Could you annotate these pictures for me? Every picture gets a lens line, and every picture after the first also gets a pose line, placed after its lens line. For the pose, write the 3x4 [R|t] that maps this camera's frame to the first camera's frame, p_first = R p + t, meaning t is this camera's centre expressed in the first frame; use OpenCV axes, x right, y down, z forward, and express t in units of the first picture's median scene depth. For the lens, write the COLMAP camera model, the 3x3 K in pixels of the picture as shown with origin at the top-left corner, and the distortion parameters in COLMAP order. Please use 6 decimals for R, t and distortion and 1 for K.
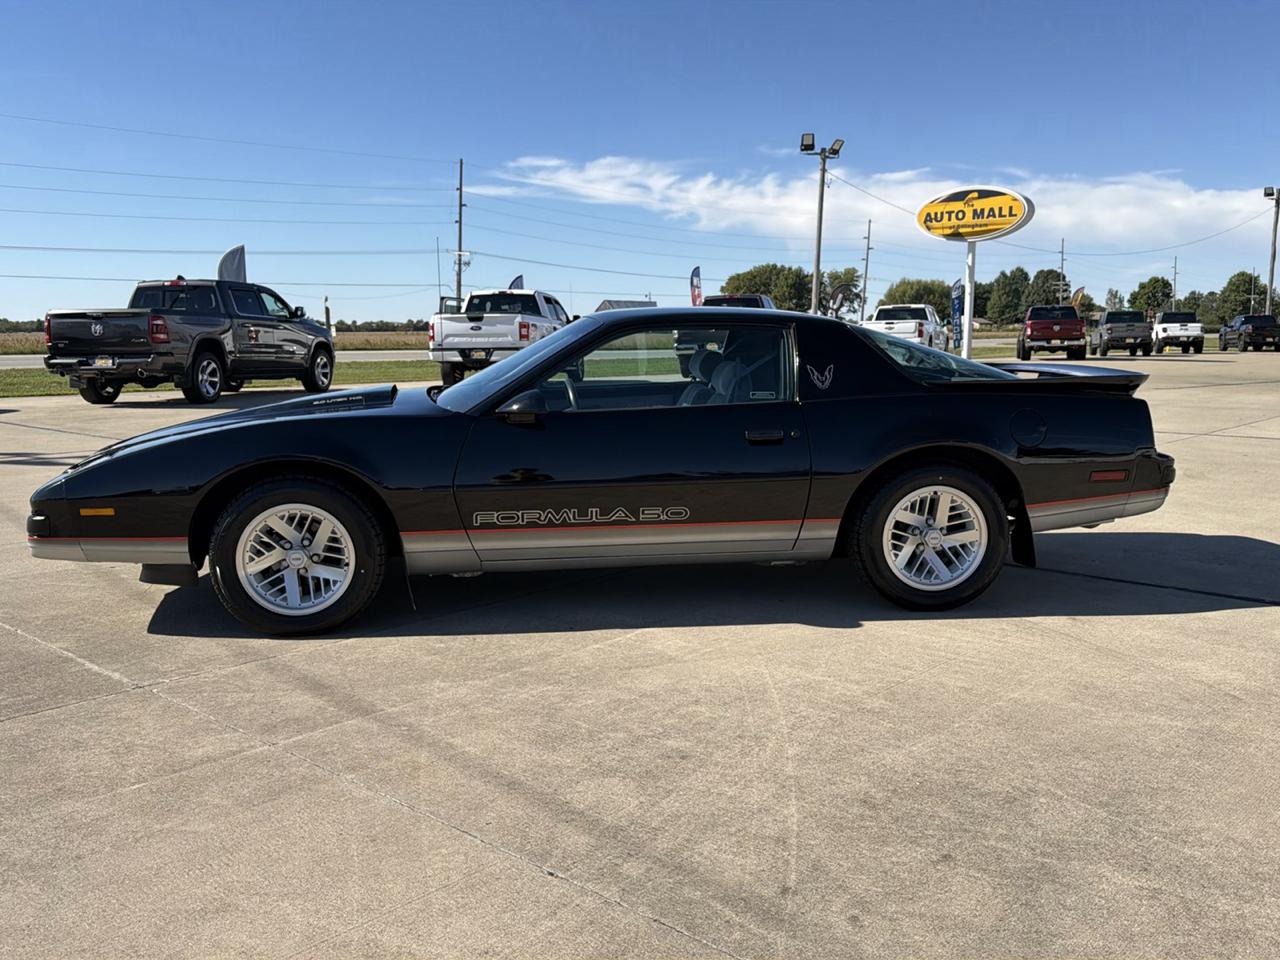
lens RADIAL K [[1138.7, 0, 639.5], [0, 1138.7, 489.2], [0, 0, 1]] dist [0.164881, -0.333812]
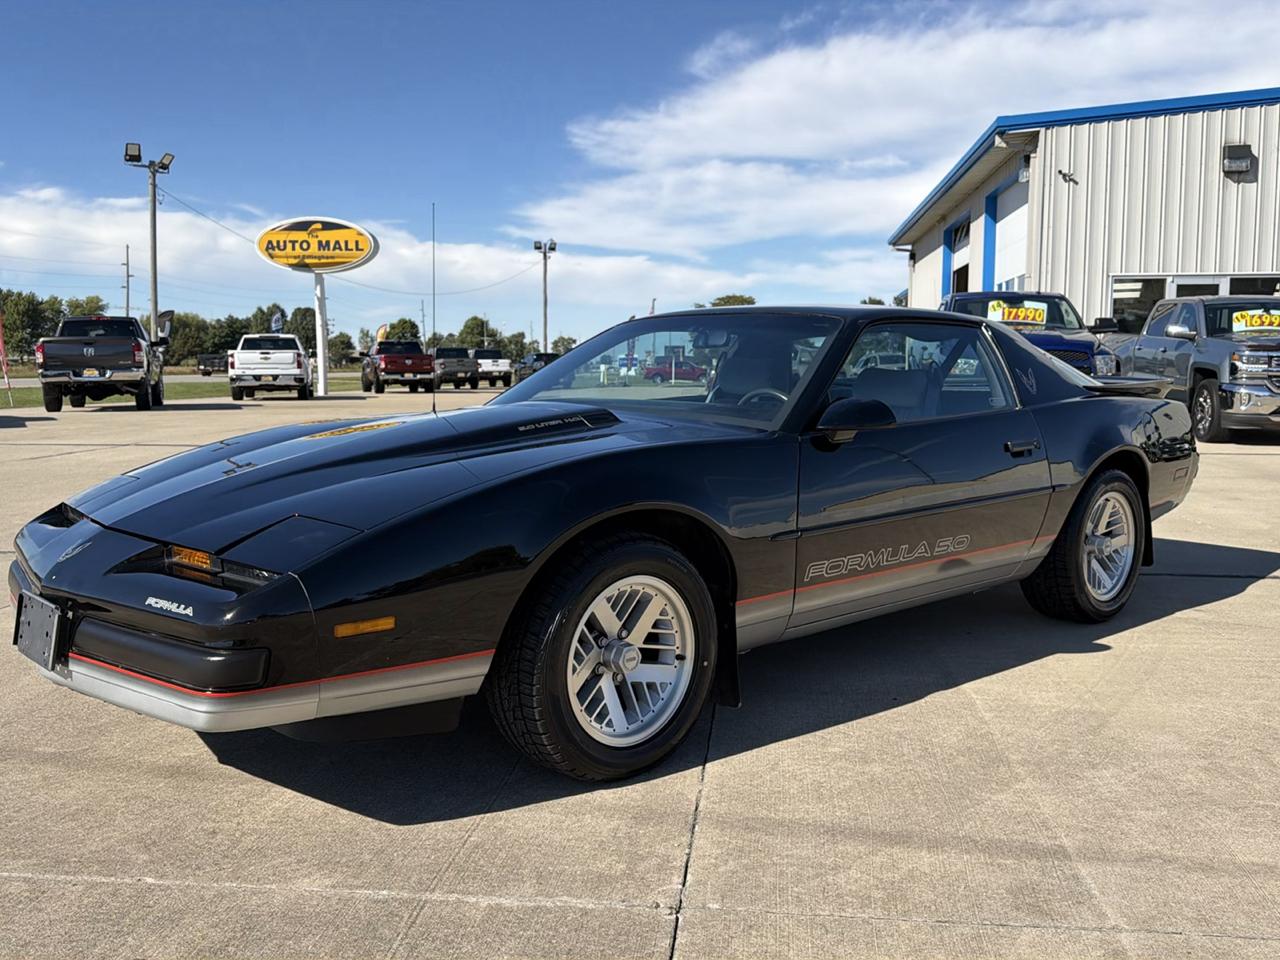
lens RADIAL K [[1138.7, 0, 639.5], [0, 1138.7, 489.2], [0, 0, 1]] dist [0.164881, -0.333812]
pose [[0.809634, -0.060937, 0.583764, -0.141829], [0.078968, 0.996862, -0.005464, -0.007021], [-0.581599, 0.050522, 0.811905, 0.096284]]
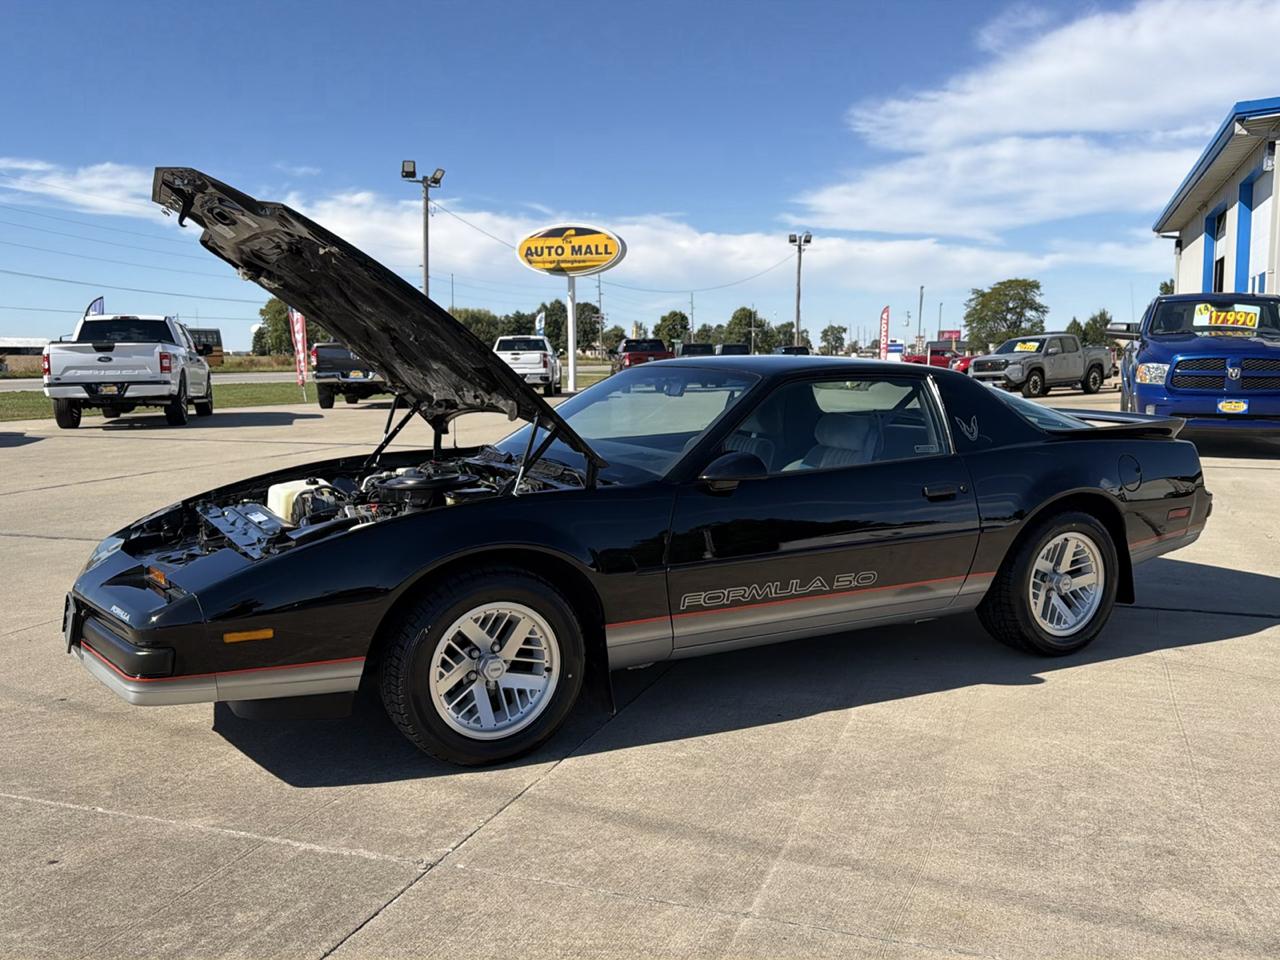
lens RADIAL K [[1138.7, 0, 639.5], [0, 1138.7, 489.2], [0, 0, 1]] dist [0.164881, -0.333812]
pose [[0.924189, -0.045318, 0.379237, -0.106712], [0.053839, 0.998479, -0.011889, -0.010992], [-0.378121, 0.031406, 0.925223, 0.042872]]
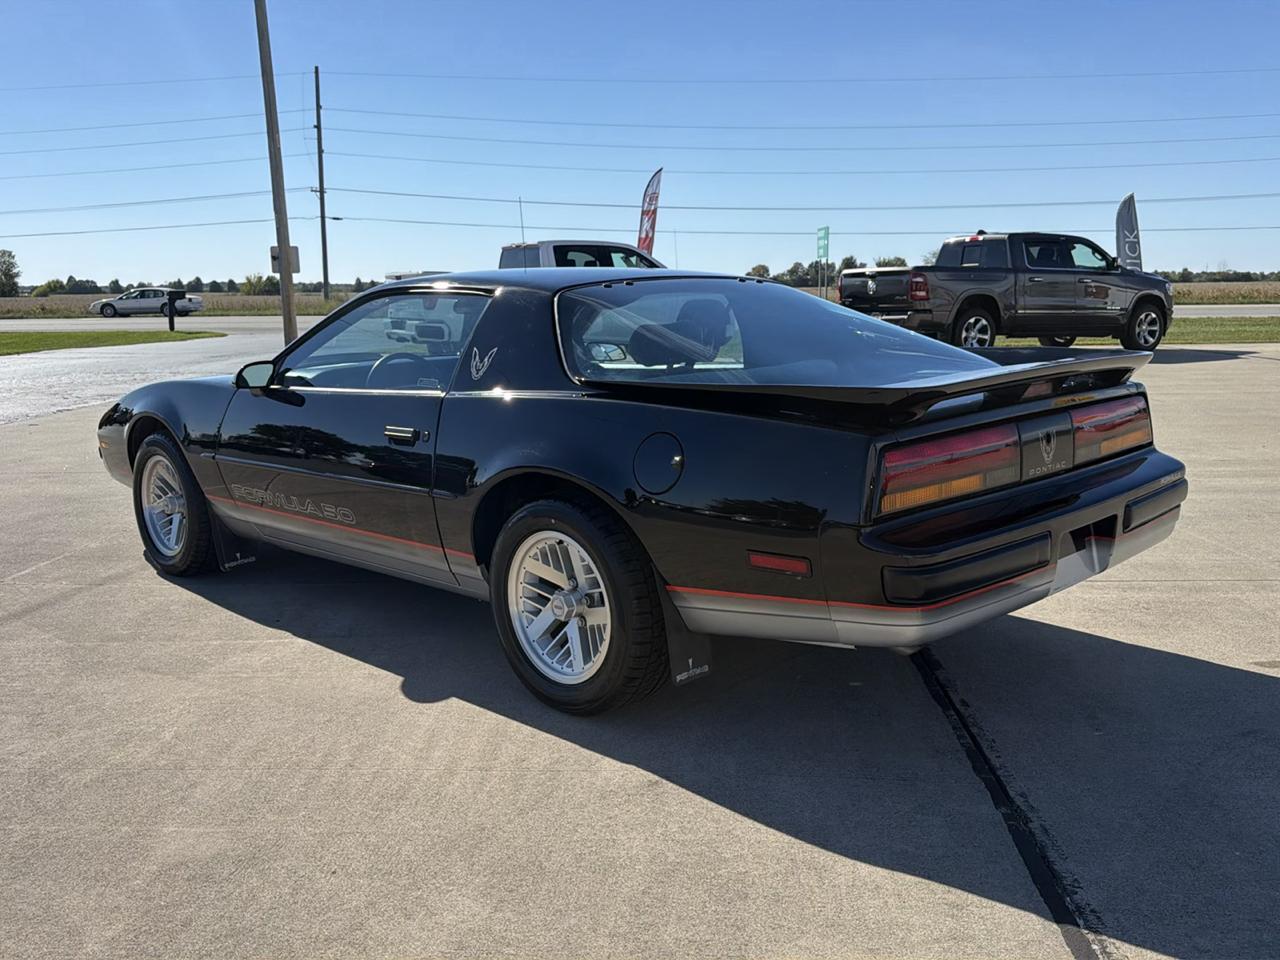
lens RADIAL K [[1138.7, 0, 639.5], [0, 1138.7, 489.2], [0, 0, 1]] dist [0.164881, -0.333812]
pose [[0.625411, 0.128191, -0.769693, 0.179502], [-0.095900, 0.991562, 0.087219, -0.020397], [0.774380, 0.019266, 0.632428, 0.135399]]
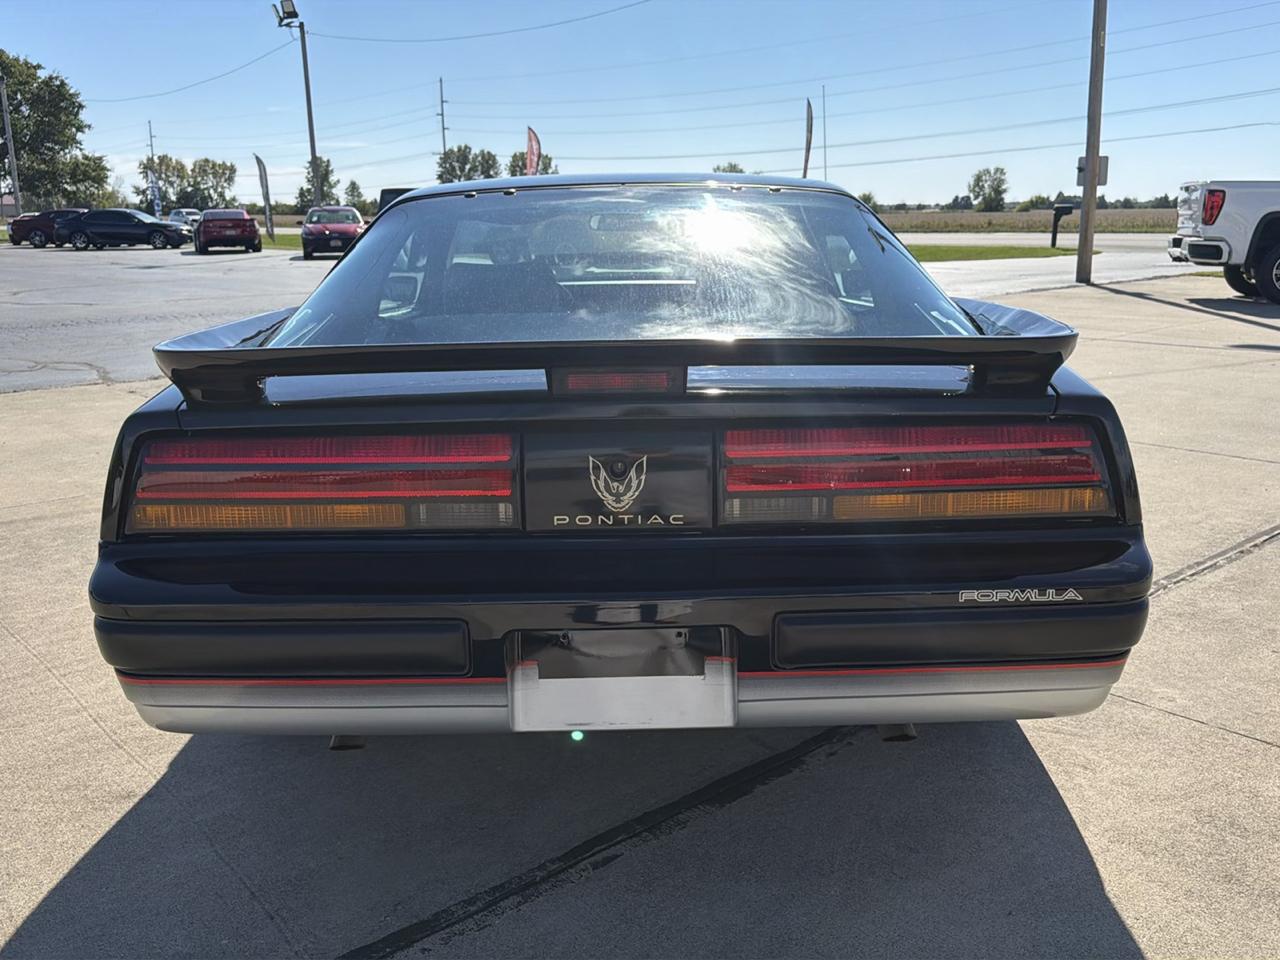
lens RADIAL K [[1149.2, 0, 639.3], [0, 1149.2, 490.4], [0, 0, 1]] dist [0.078067, -0.139715]
pose [[-0.114186, 0.233842, -0.965546, 0.178768], [-0.128612, 0.960245, 0.247768, -0.038042], [0.985099, 0.152473, -0.079572, 0.274866]]
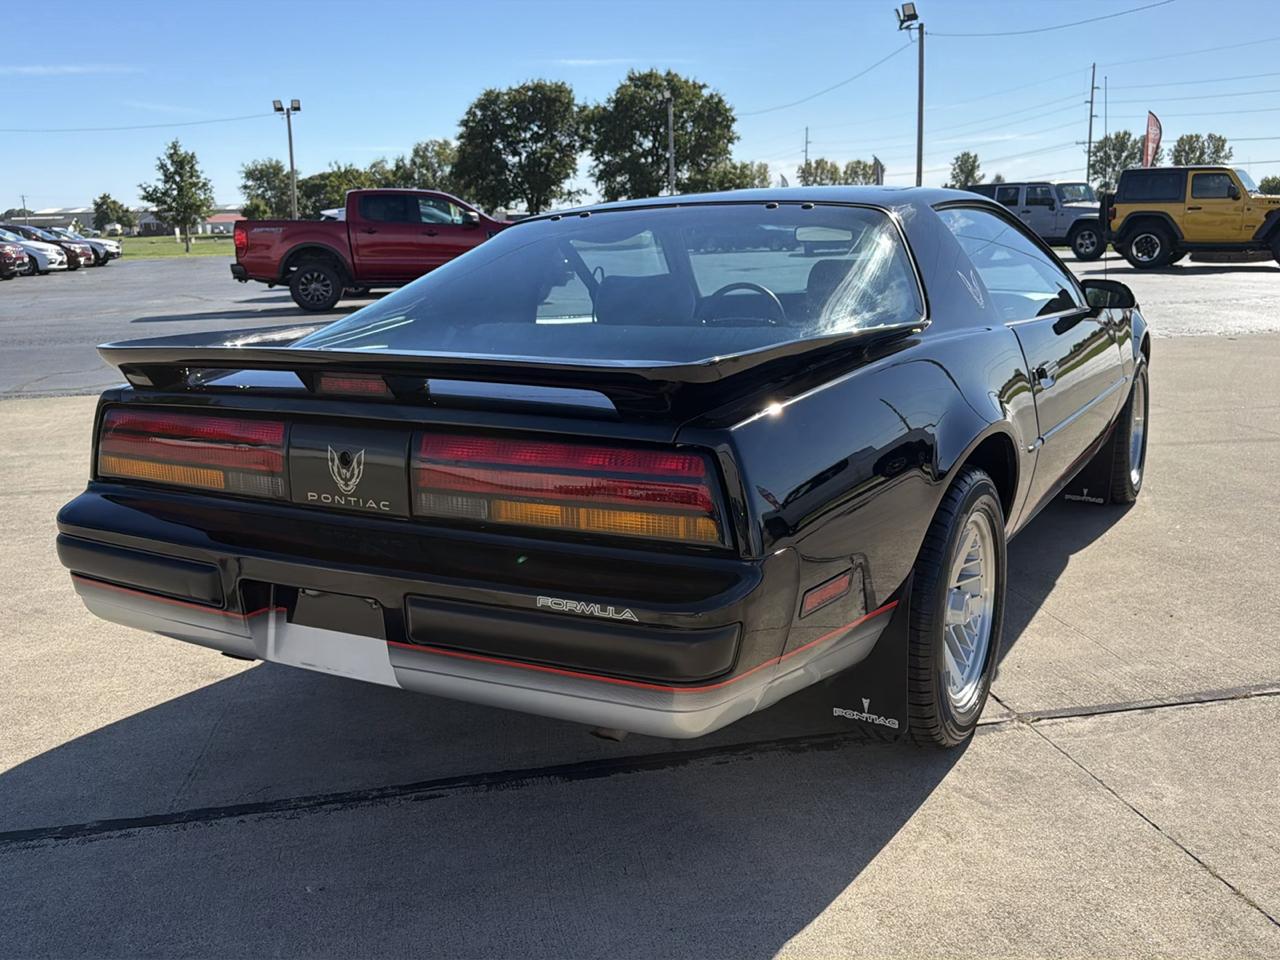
lens RADIAL K [[1149.2, 0, 639.3], [0, 1149.2, 490.4], [0, 0, 1]] dist [0.078067, -0.139715]
pose [[-0.602406, 0.199828, -0.772772, 0.161119], [-0.078666, 0.948578, 0.306612, -0.048759], [0.794304, 0.245496, -0.555709, 0.342623]]
